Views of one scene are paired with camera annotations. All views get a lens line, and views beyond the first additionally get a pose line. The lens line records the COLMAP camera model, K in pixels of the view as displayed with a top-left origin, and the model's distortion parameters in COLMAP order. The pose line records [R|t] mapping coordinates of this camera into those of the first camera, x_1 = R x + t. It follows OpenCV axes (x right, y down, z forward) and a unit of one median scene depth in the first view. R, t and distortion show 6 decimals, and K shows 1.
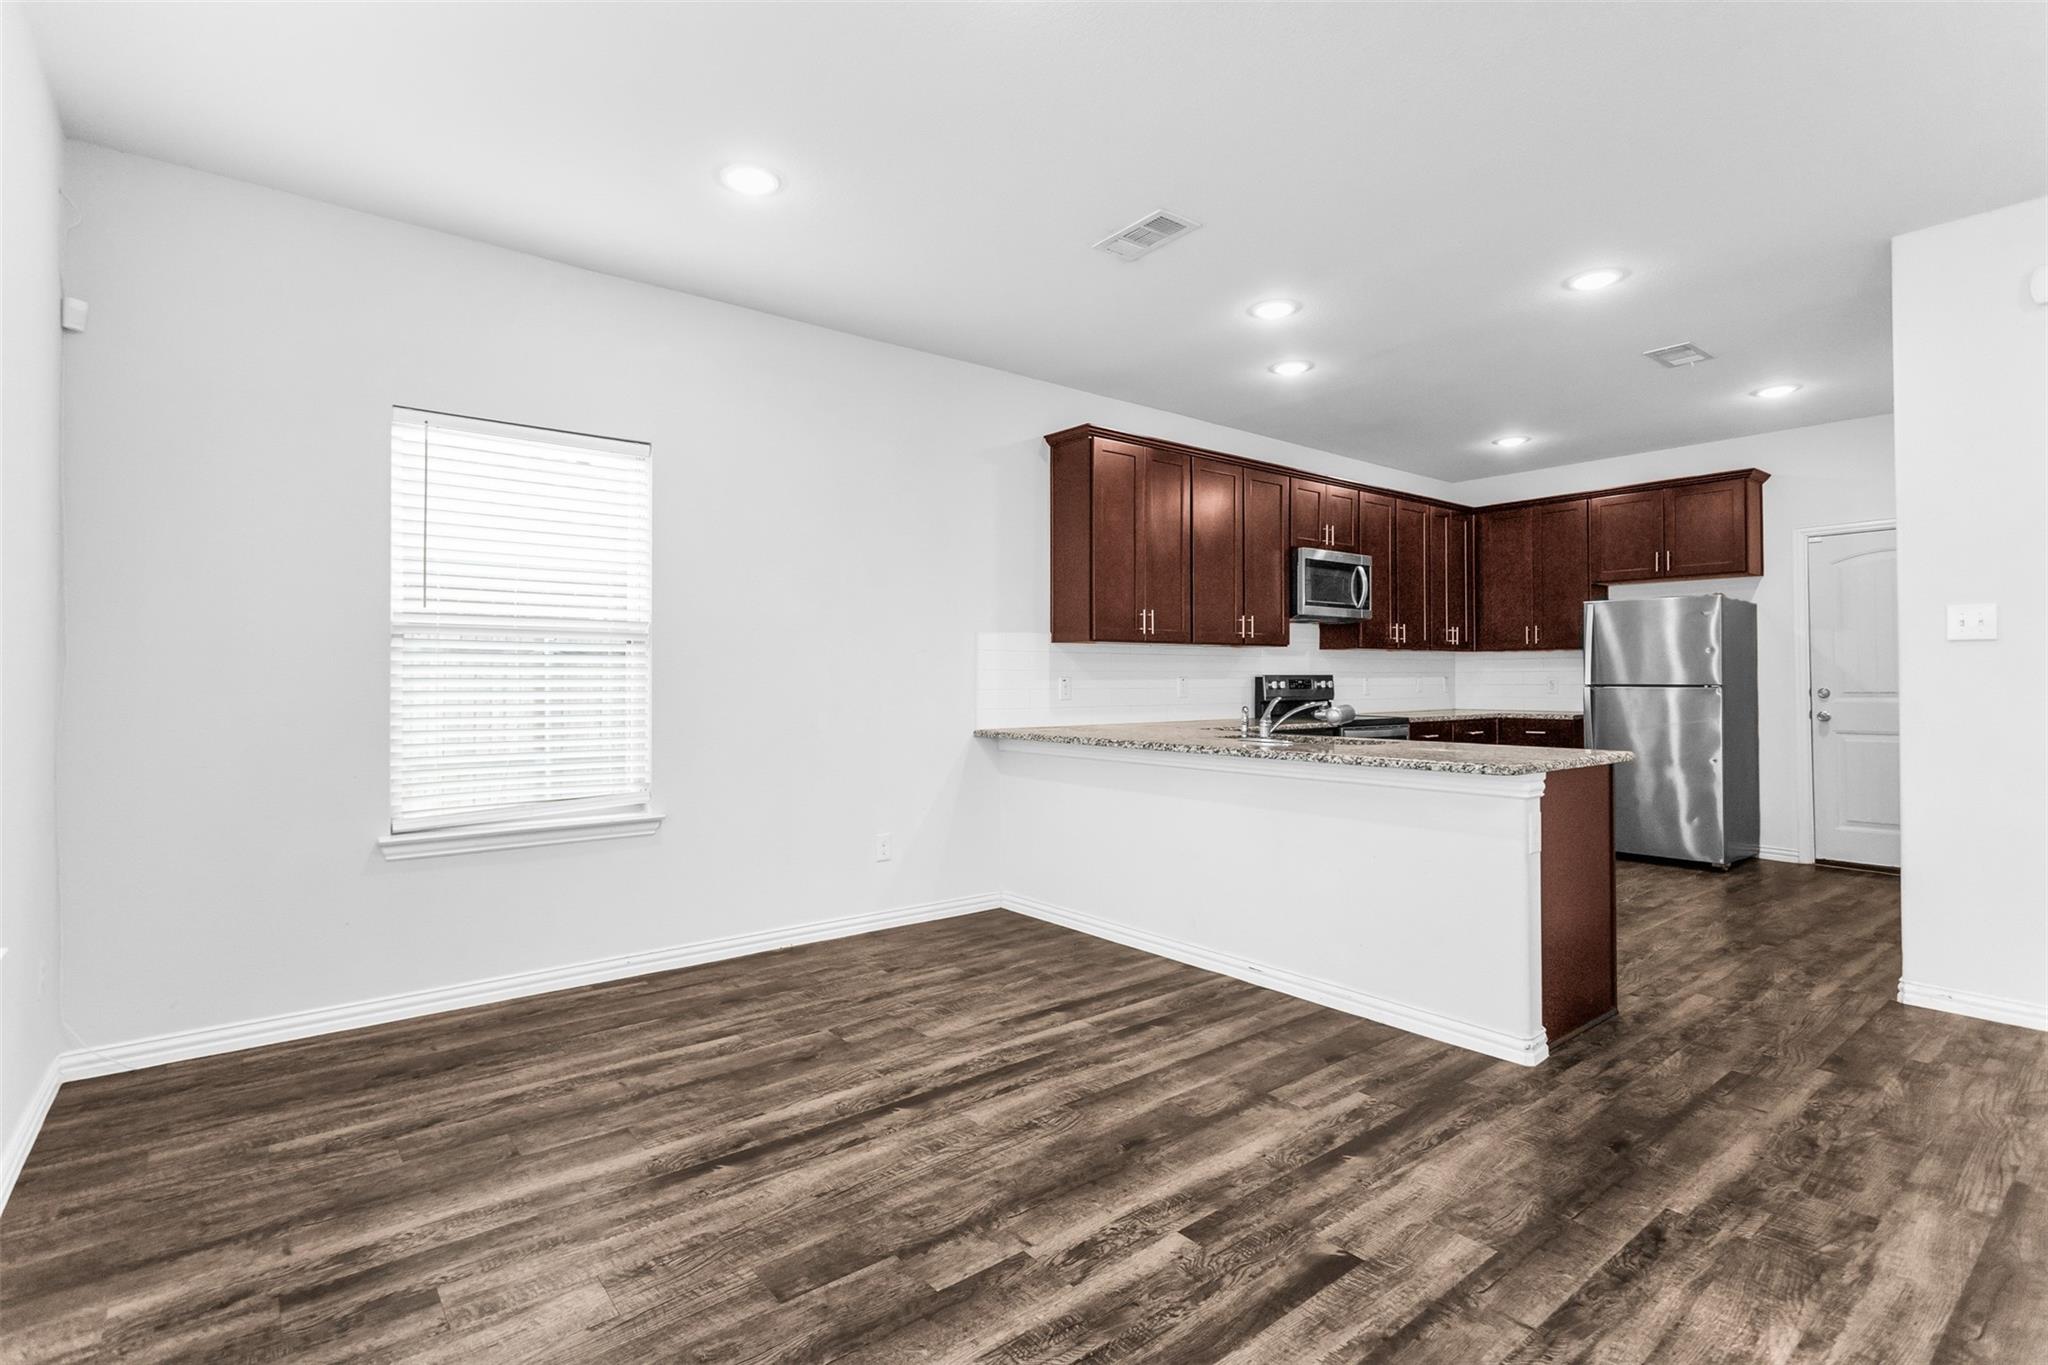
lens RADIAL K [[970.0, 0, 1014.7], [0, 970.0, 660.5], [0, 0, 1]] dist [0.000002, 0.000349]
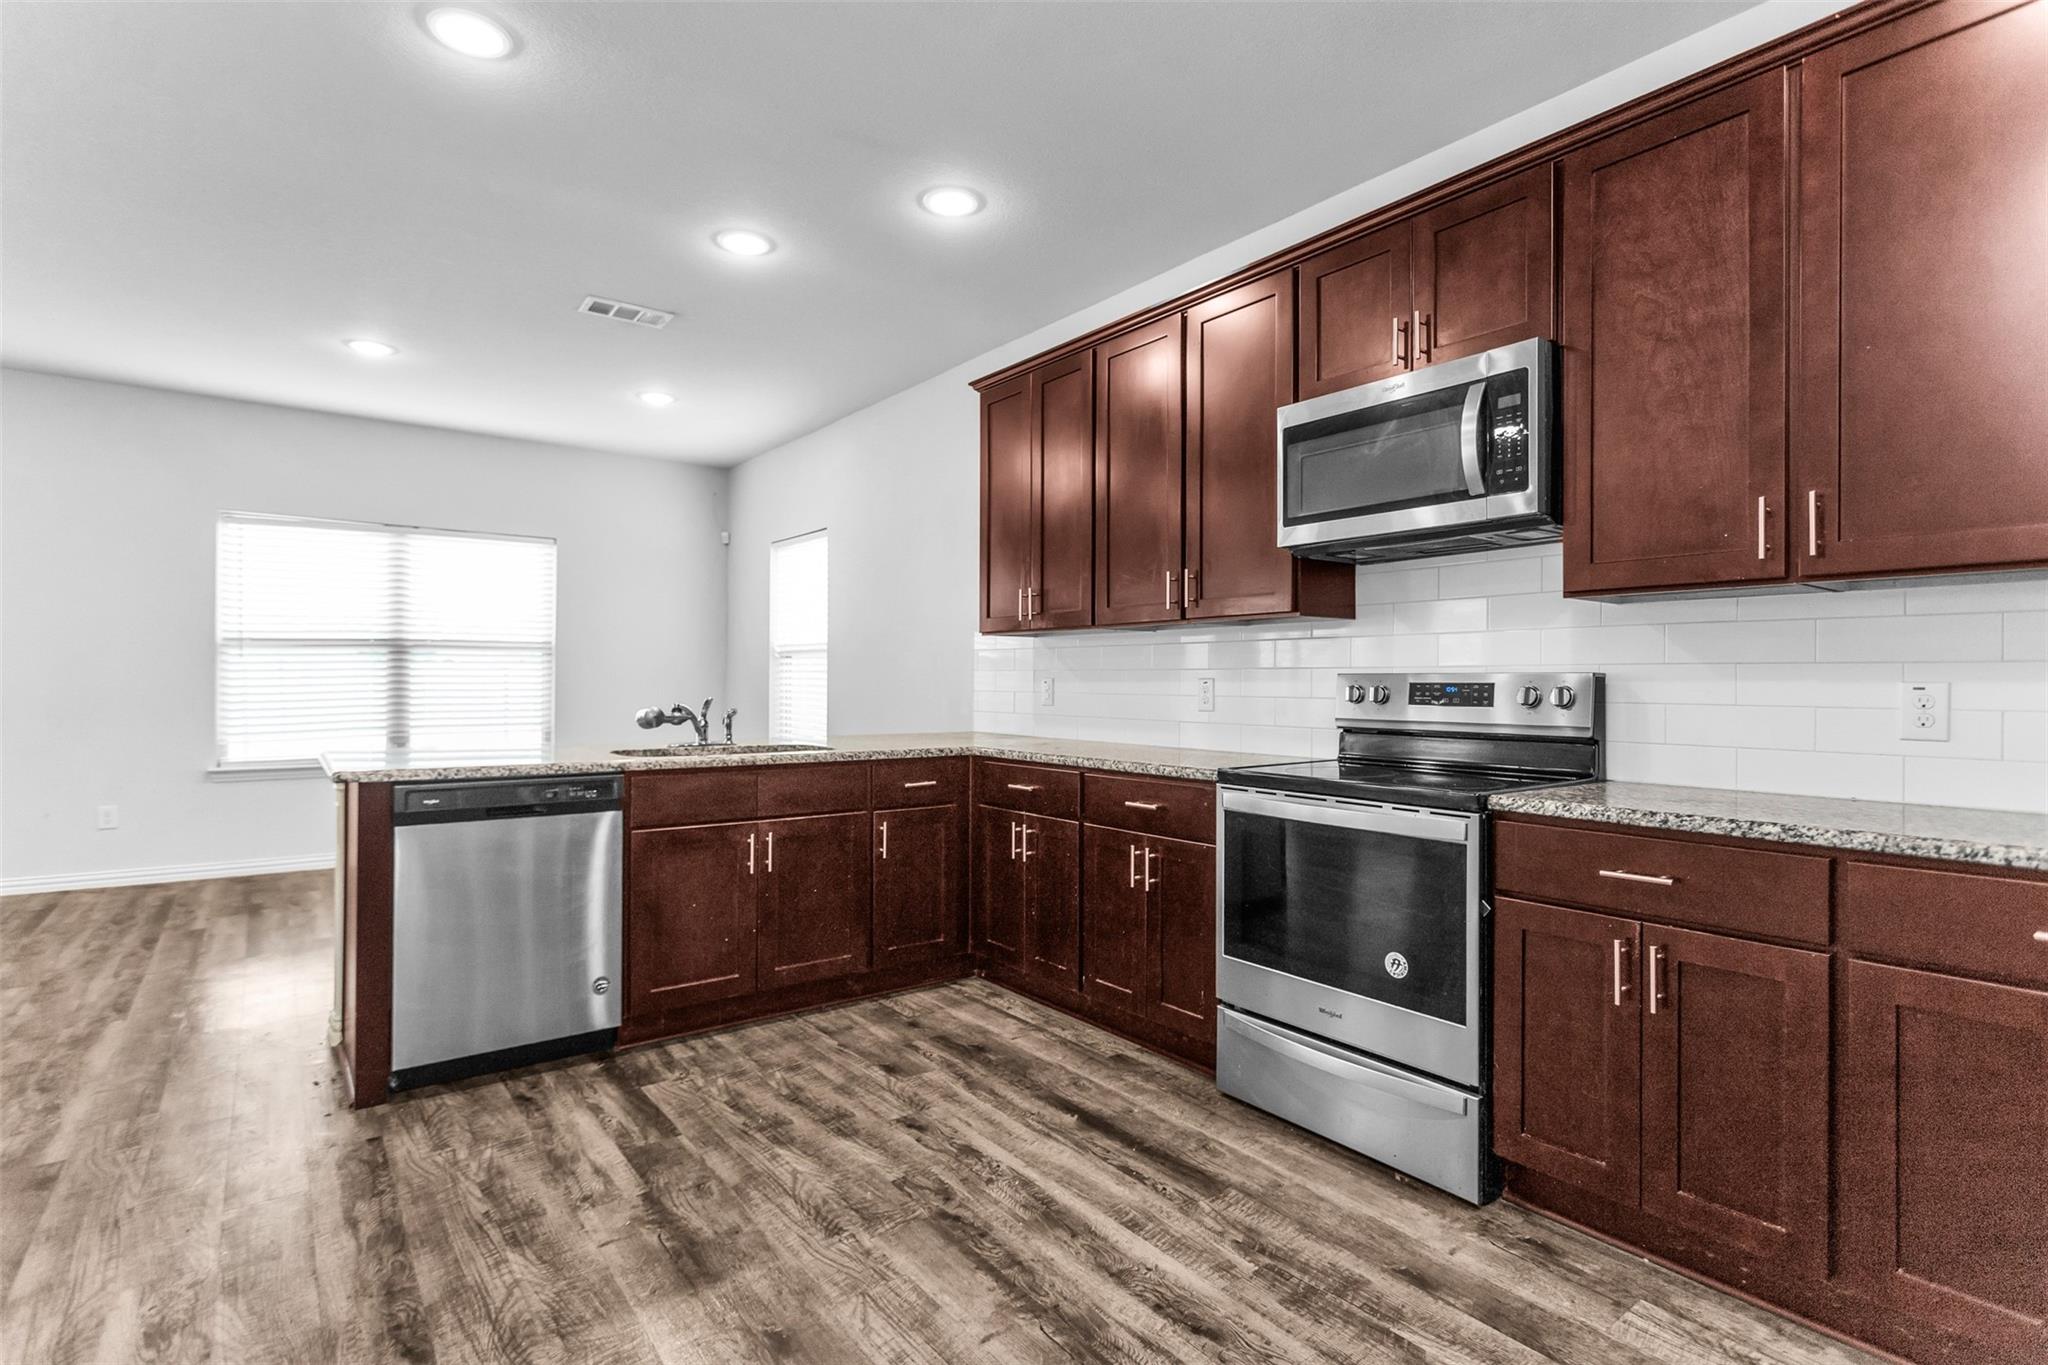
lens RADIAL K [[988.9, 0, 1019.7], [0, 988.9, 683.3], [0, 0, 1]] dist [0.002877, 0.000106]
pose [[-0.023343, 0.001296, -0.999727, 1.286386], [0.010765, 0.999942, 0.001045, 0.029746], [0.999670, -0.010738, -0.023355, 1.432379]]
